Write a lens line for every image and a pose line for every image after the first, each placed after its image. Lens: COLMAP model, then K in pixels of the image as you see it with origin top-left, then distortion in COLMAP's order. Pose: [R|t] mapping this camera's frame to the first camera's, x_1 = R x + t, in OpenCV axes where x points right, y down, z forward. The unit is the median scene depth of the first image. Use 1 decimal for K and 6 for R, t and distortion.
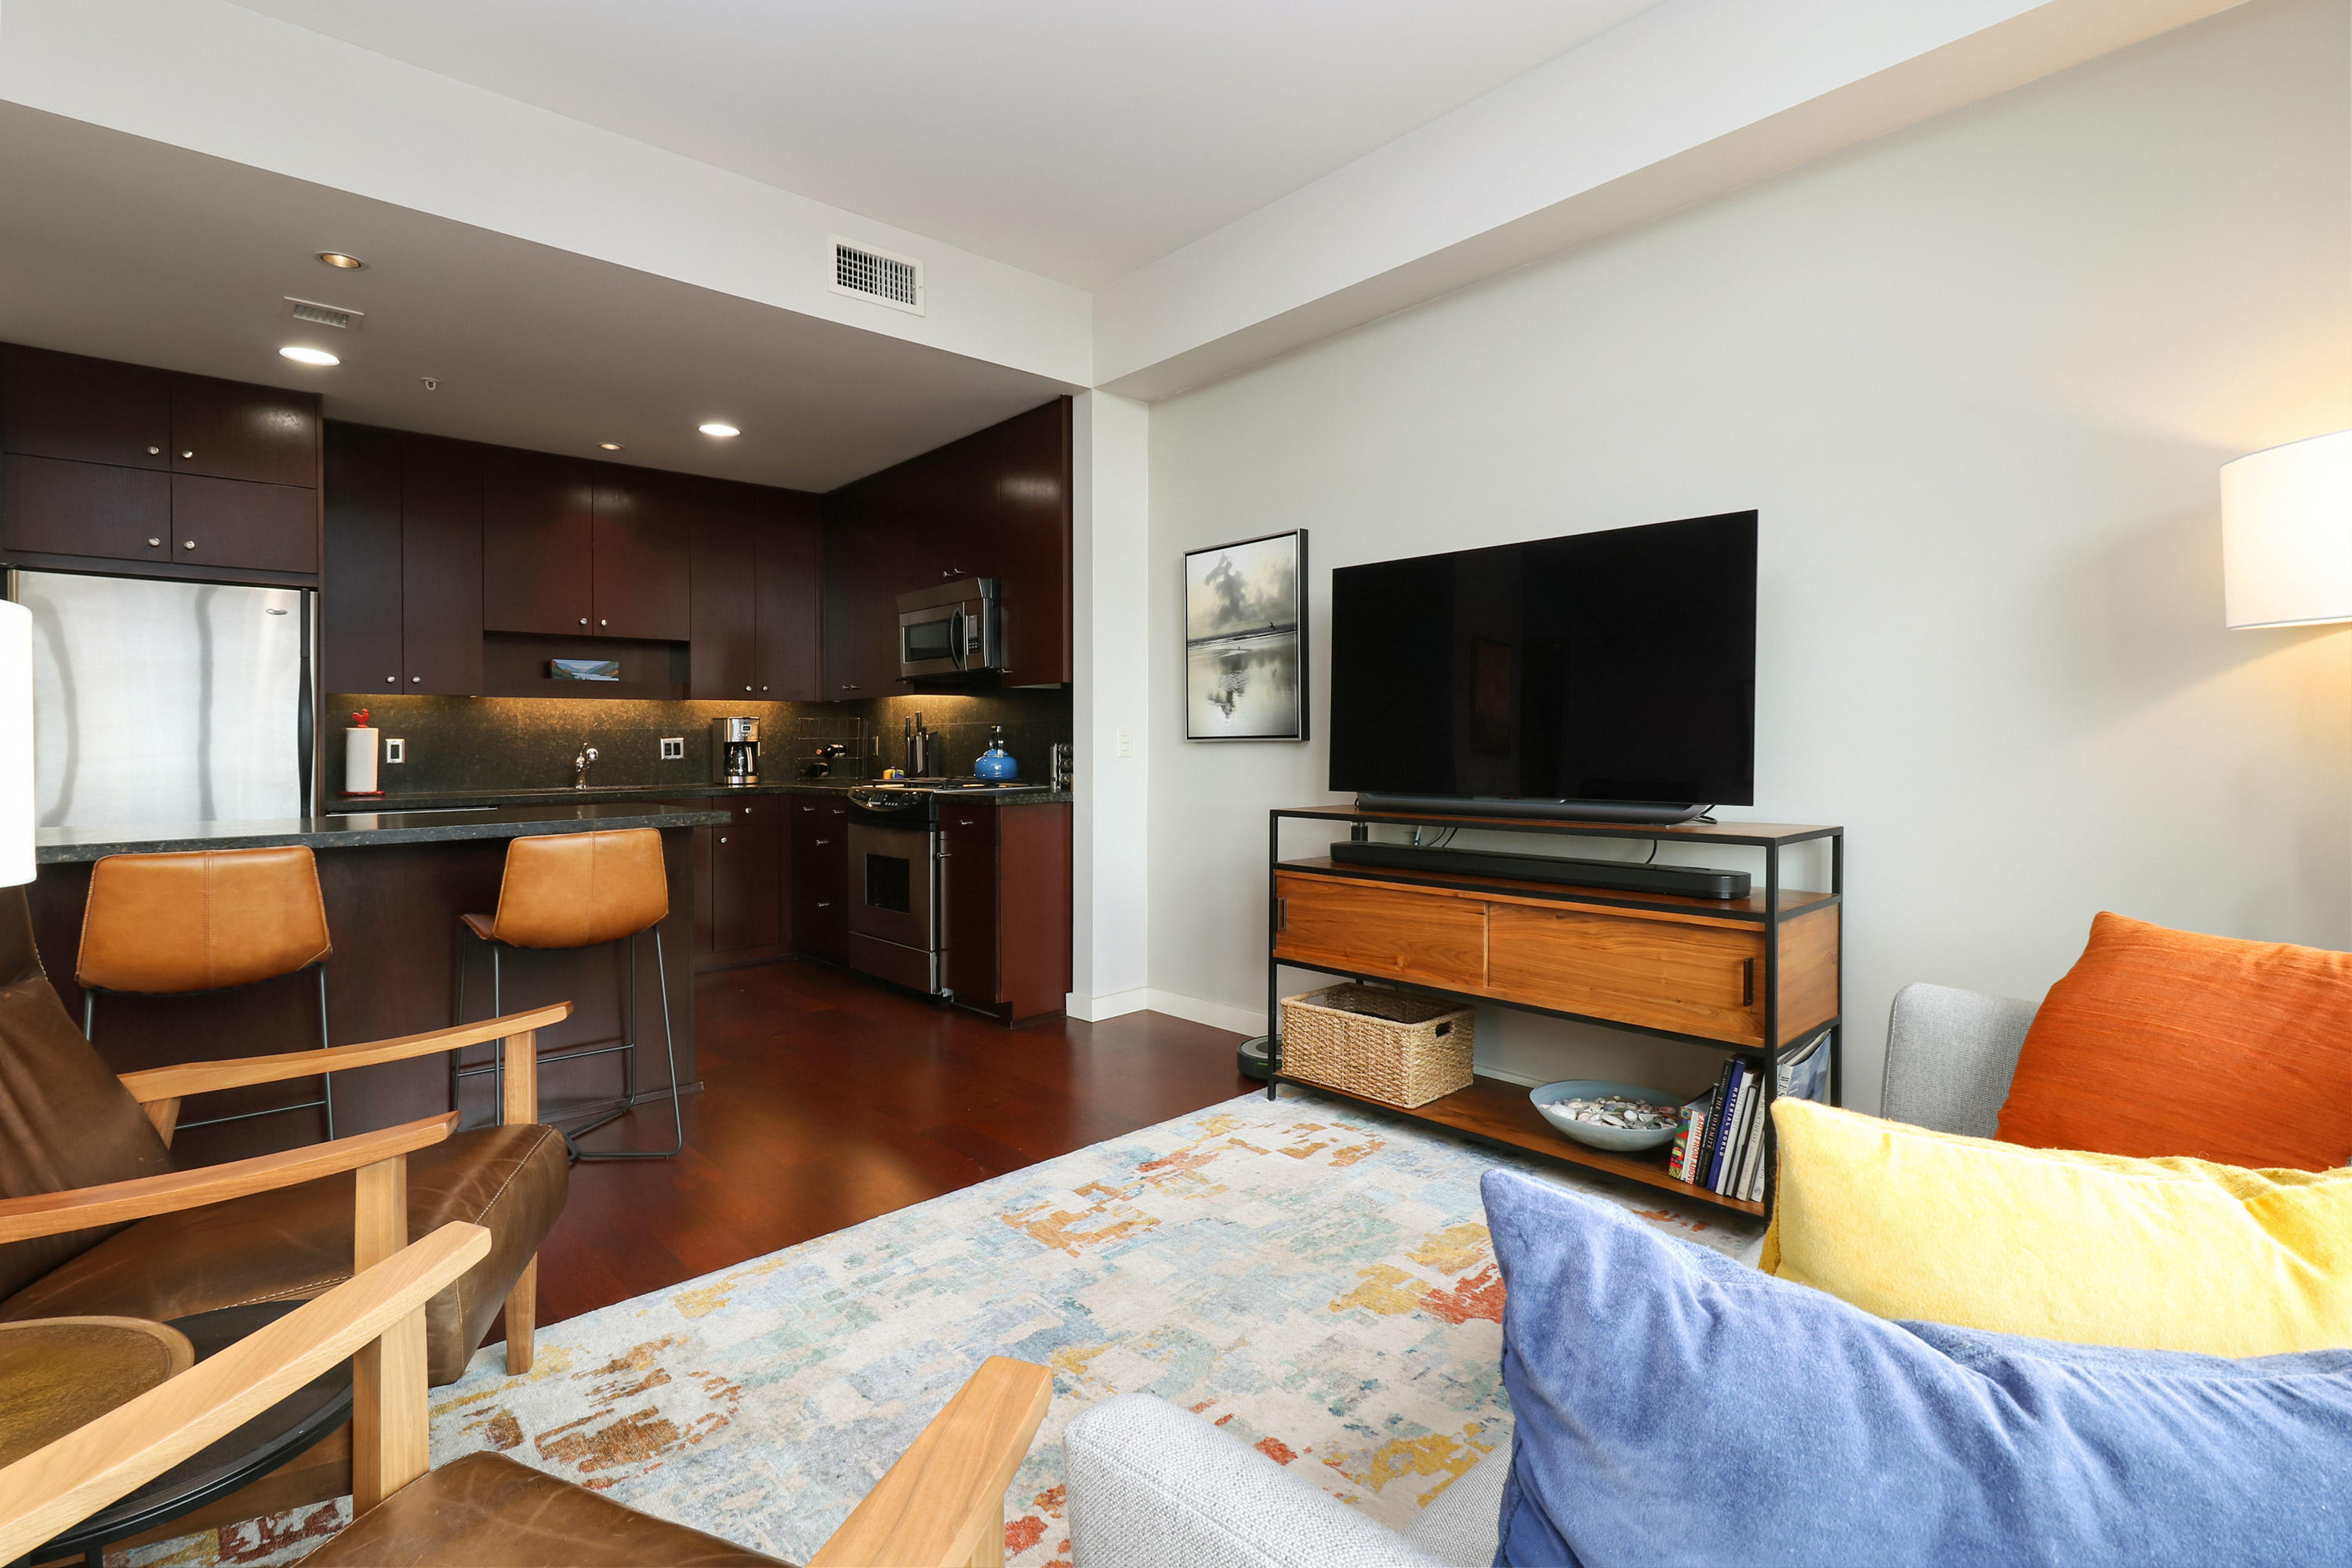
lens RADIAL K [[1095.3, 0, 1169.7], [0, 1095.3, 747.0], [0, 0, 1]] dist [0.003436, 0.000349]
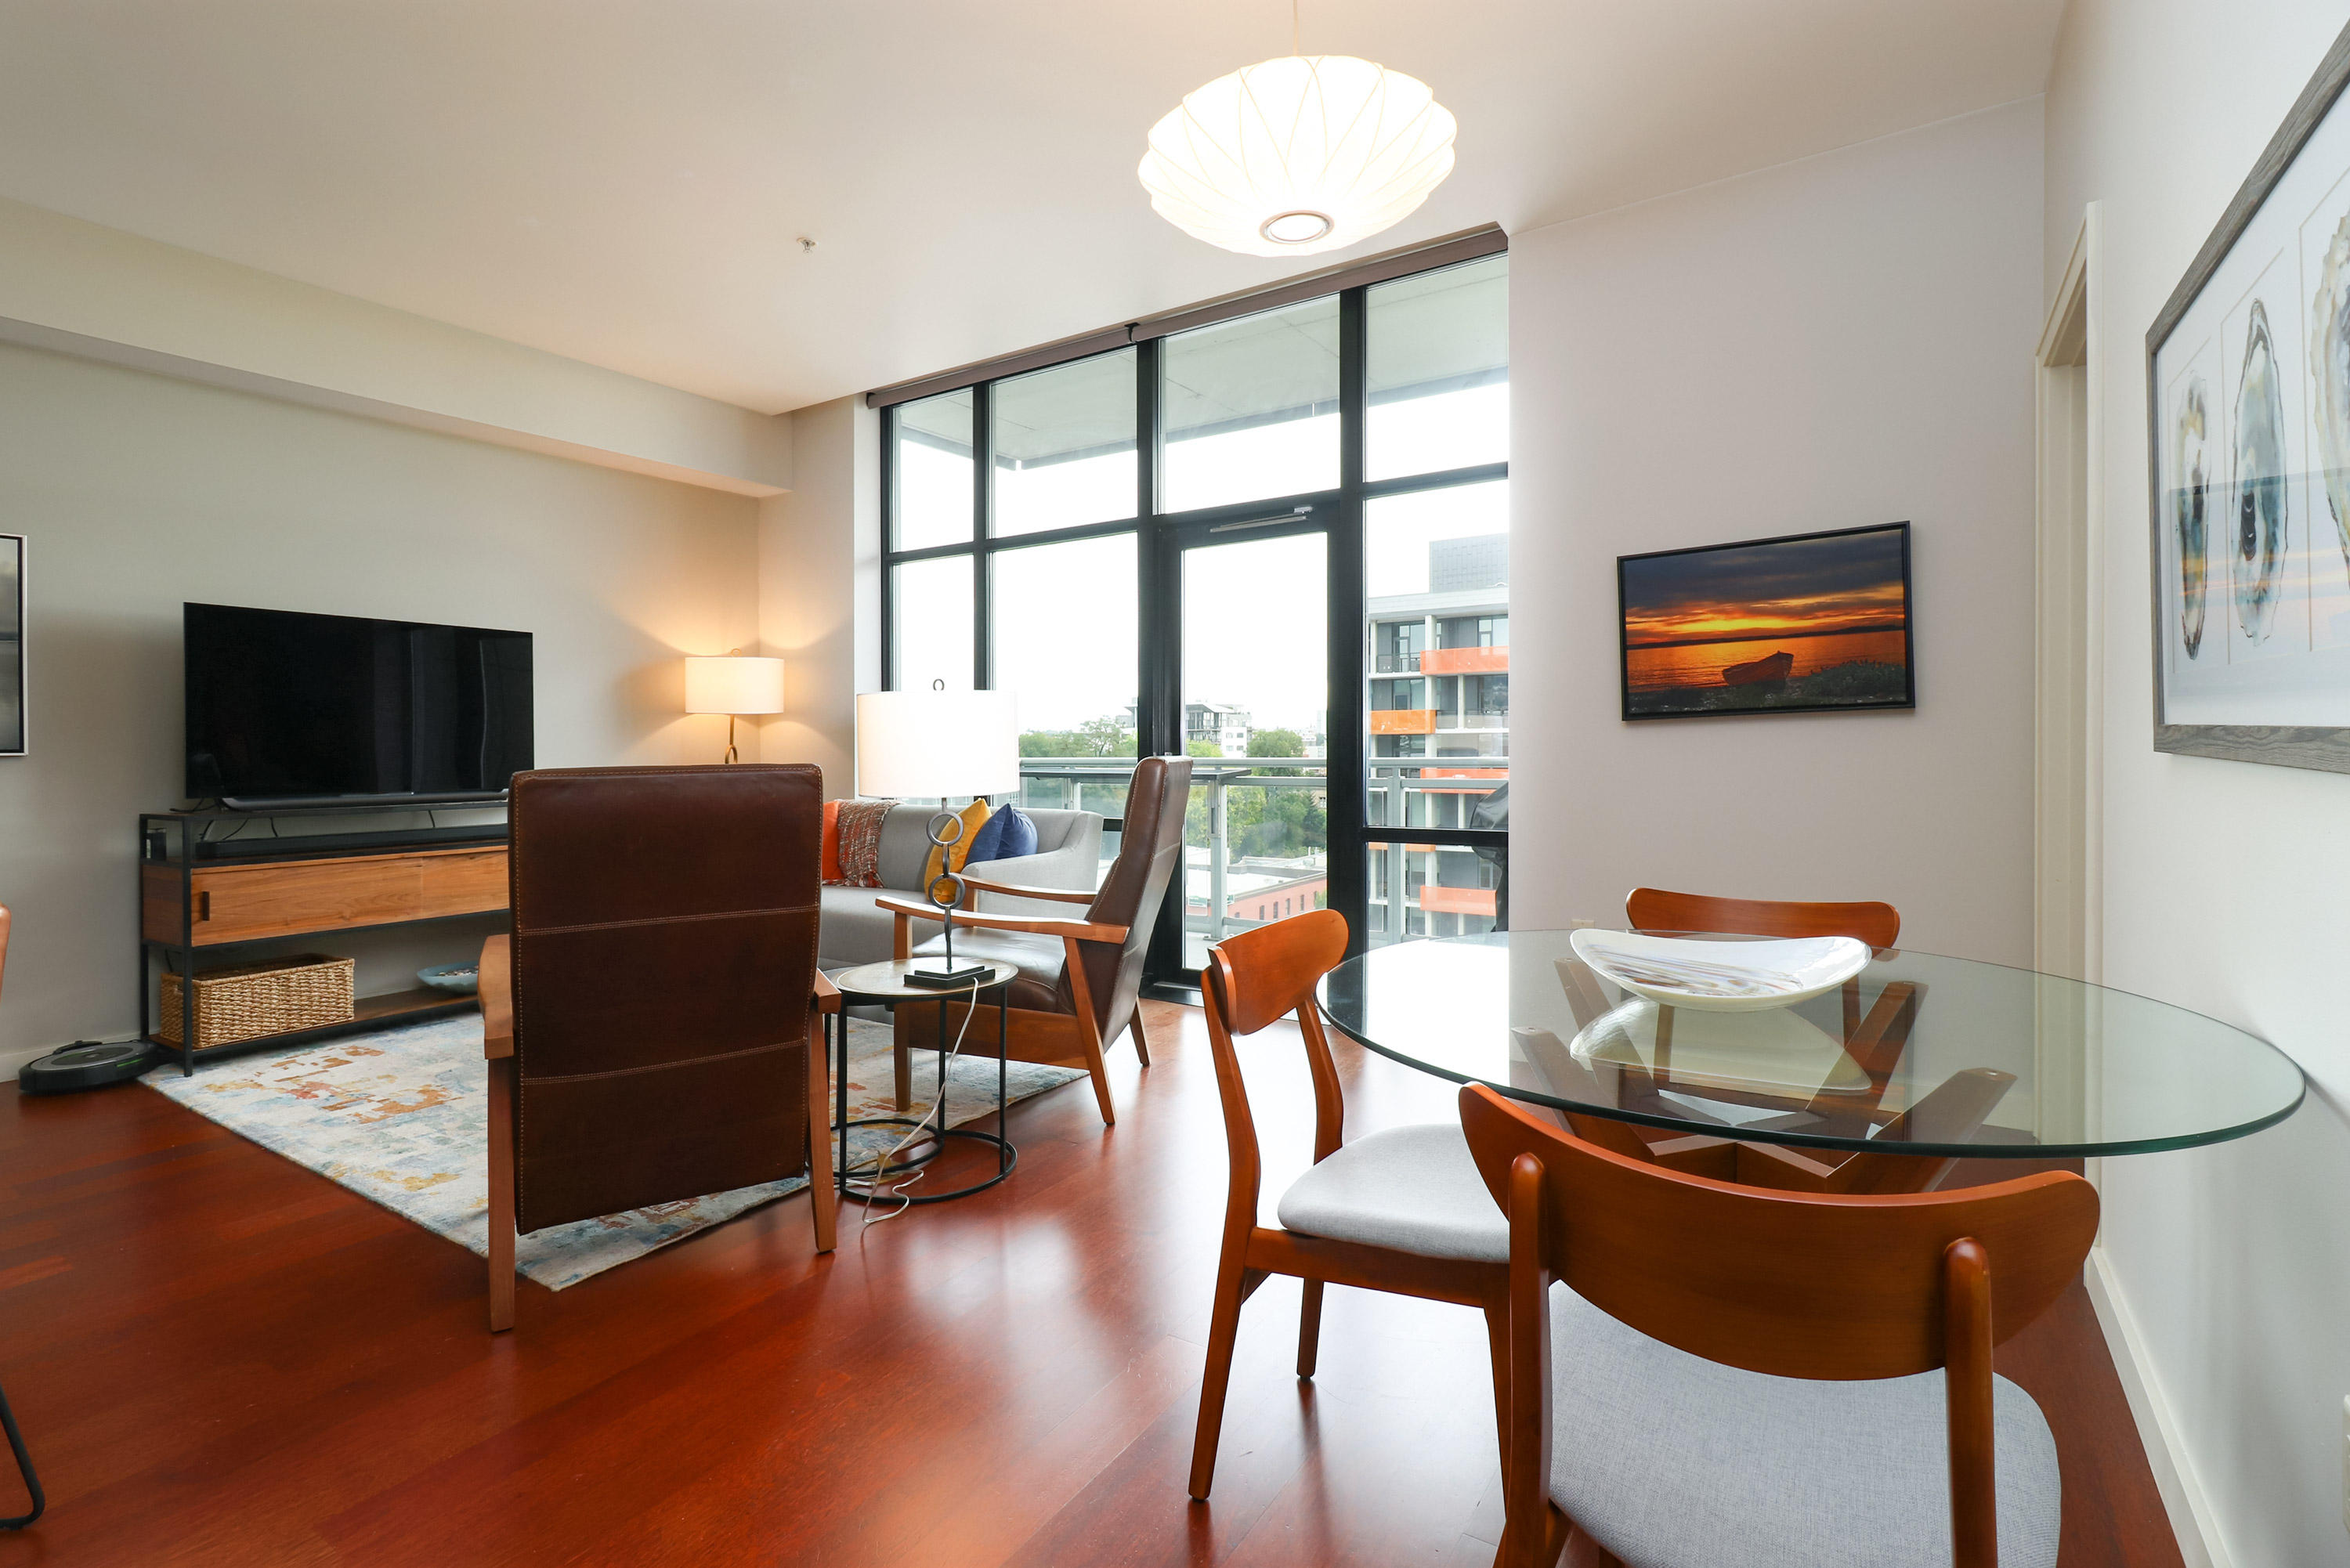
lens RADIAL K [[1086.0, 0, 1172.0], [0, 1086.0, 727.5], [0, 0, 1]] dist [-0.002505, -0.000251]
pose [[-0.288556, 0.028292, 0.957045, -1.039941], [0.015900, 0.999567, -0.024755, 0.008643], [-0.957331, 0.008074, -0.288881, 0.298945]]
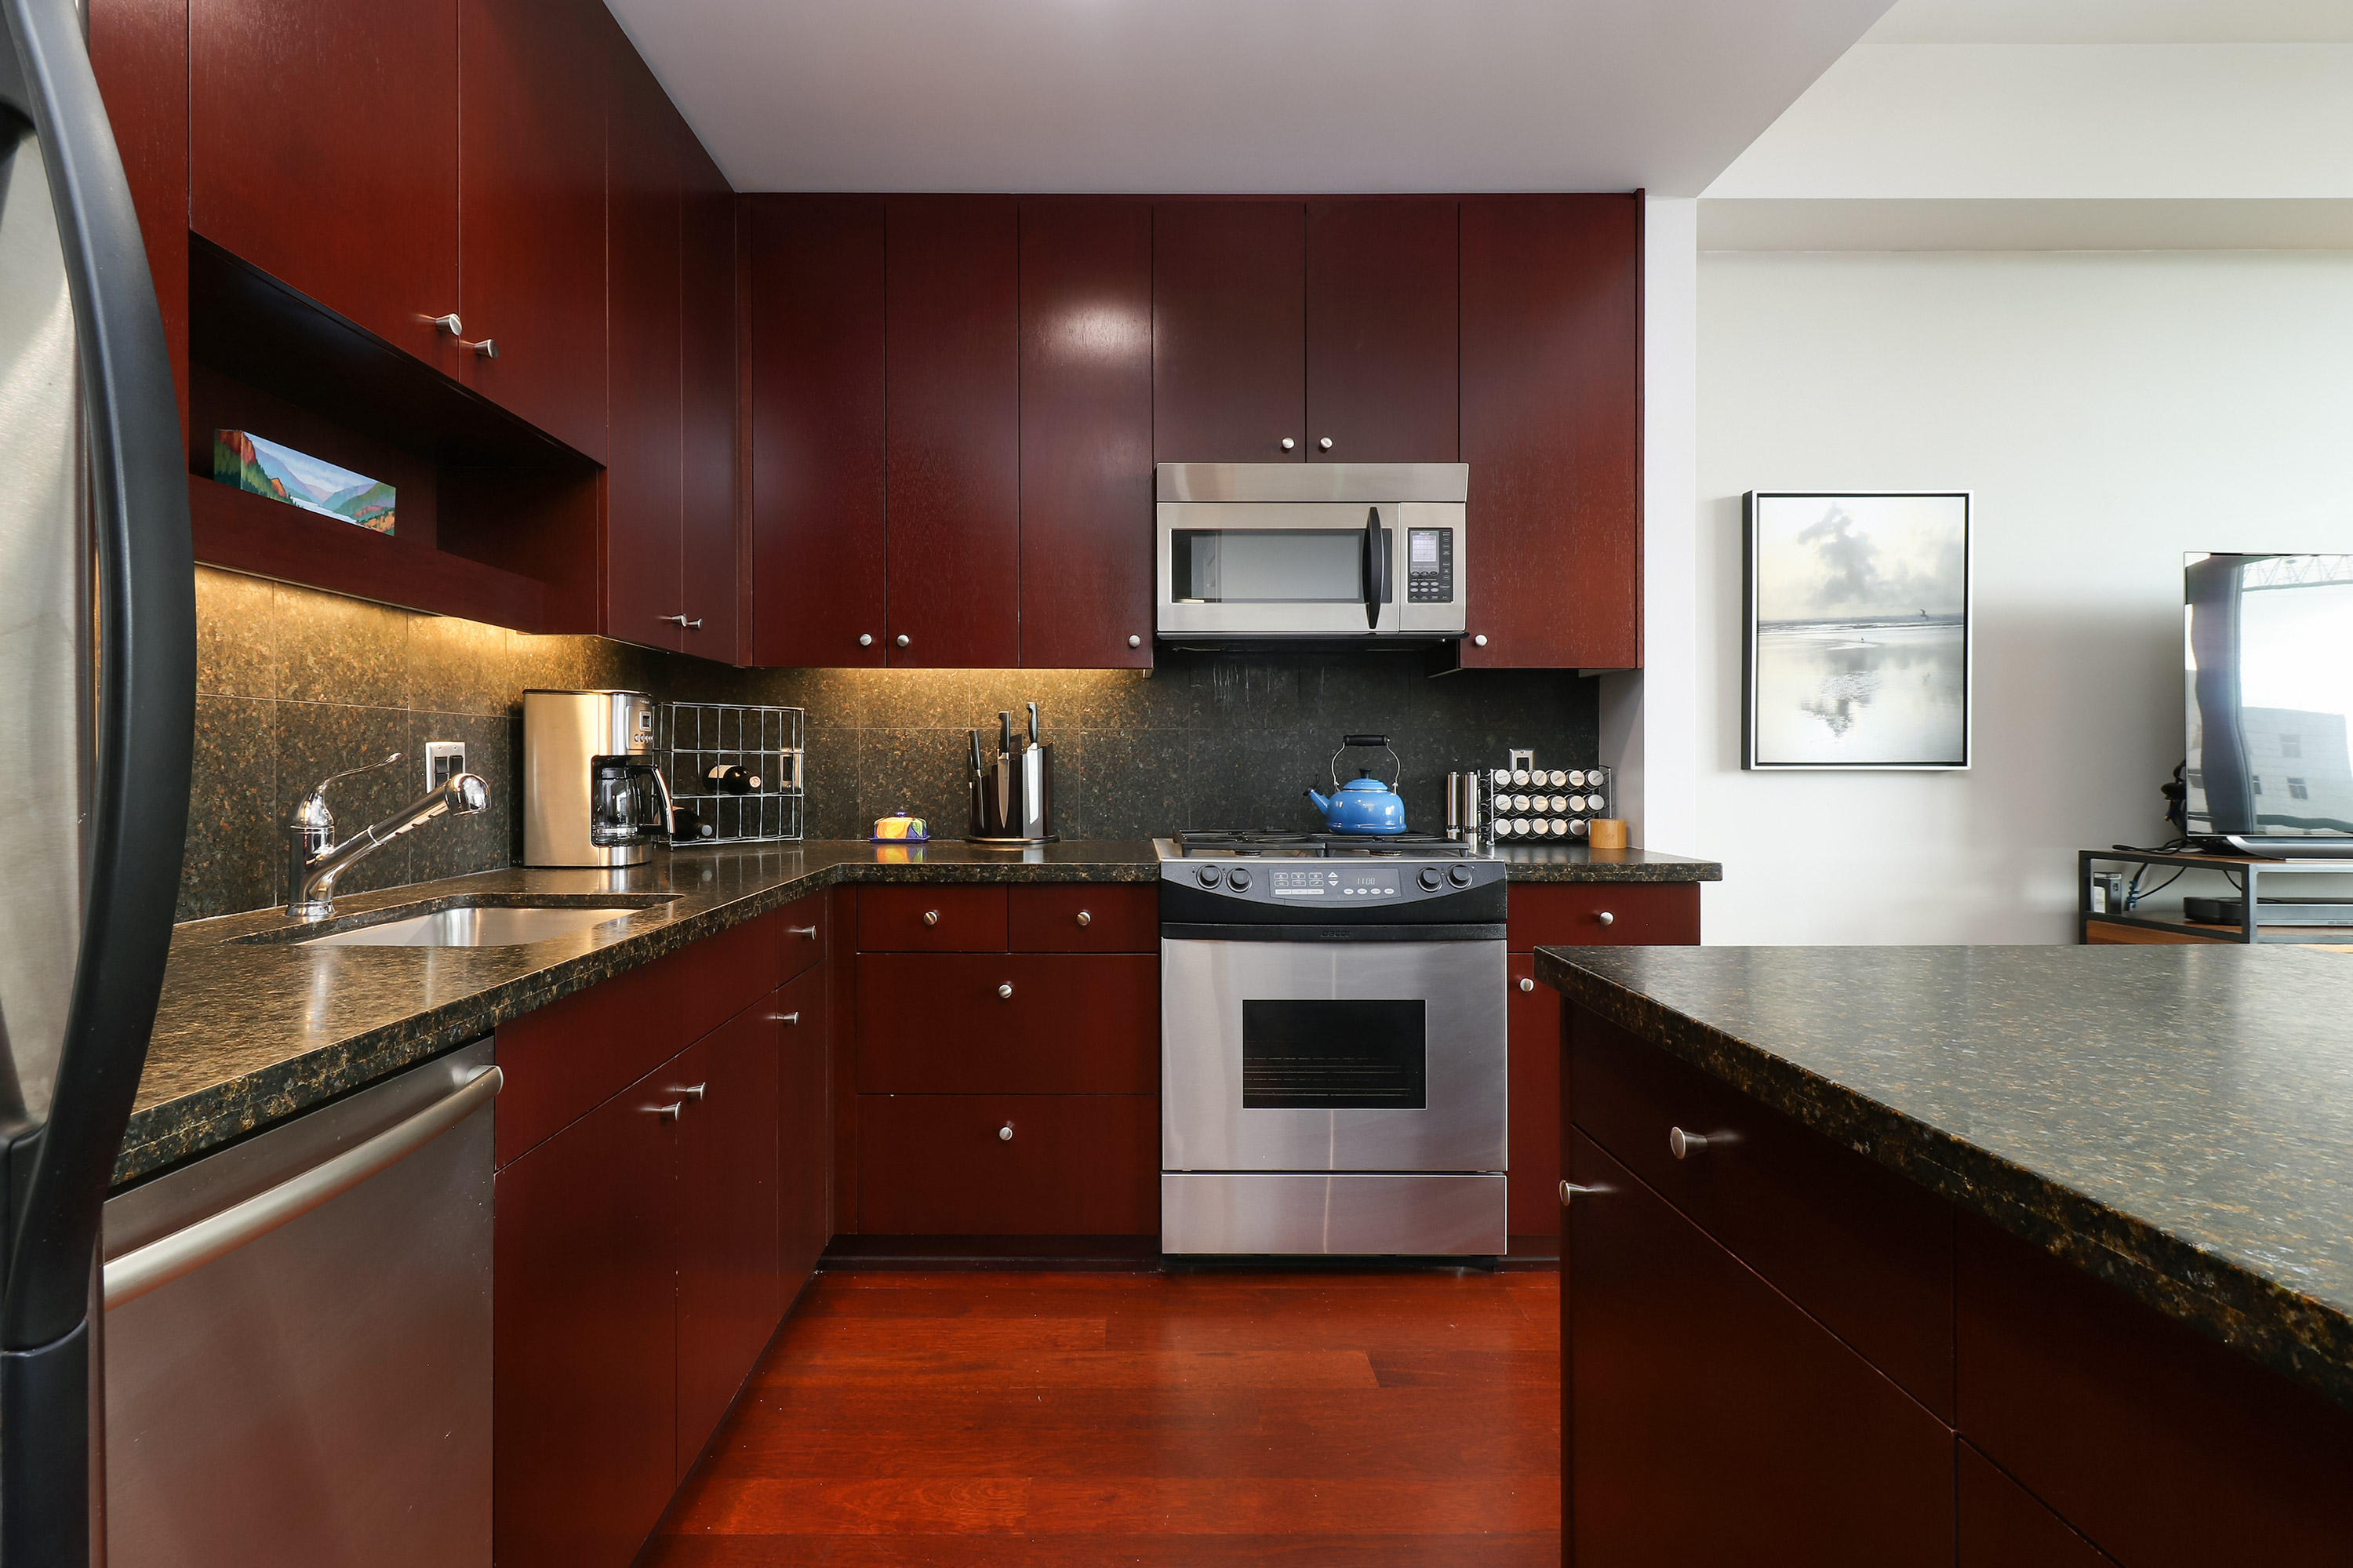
lens RADIAL K [[1133.3, 0, 1153.0], [0, 1133.3, 757.2], [0, 0, 1]] dist [0.011143, -0.000107]
pose [[0.646381, 0.016461, 0.762837, -0.817640], [-0.006885, 0.999852, -0.015741, 0.001486], [-0.762984, 0.004923, 0.646399, 0.886930]]
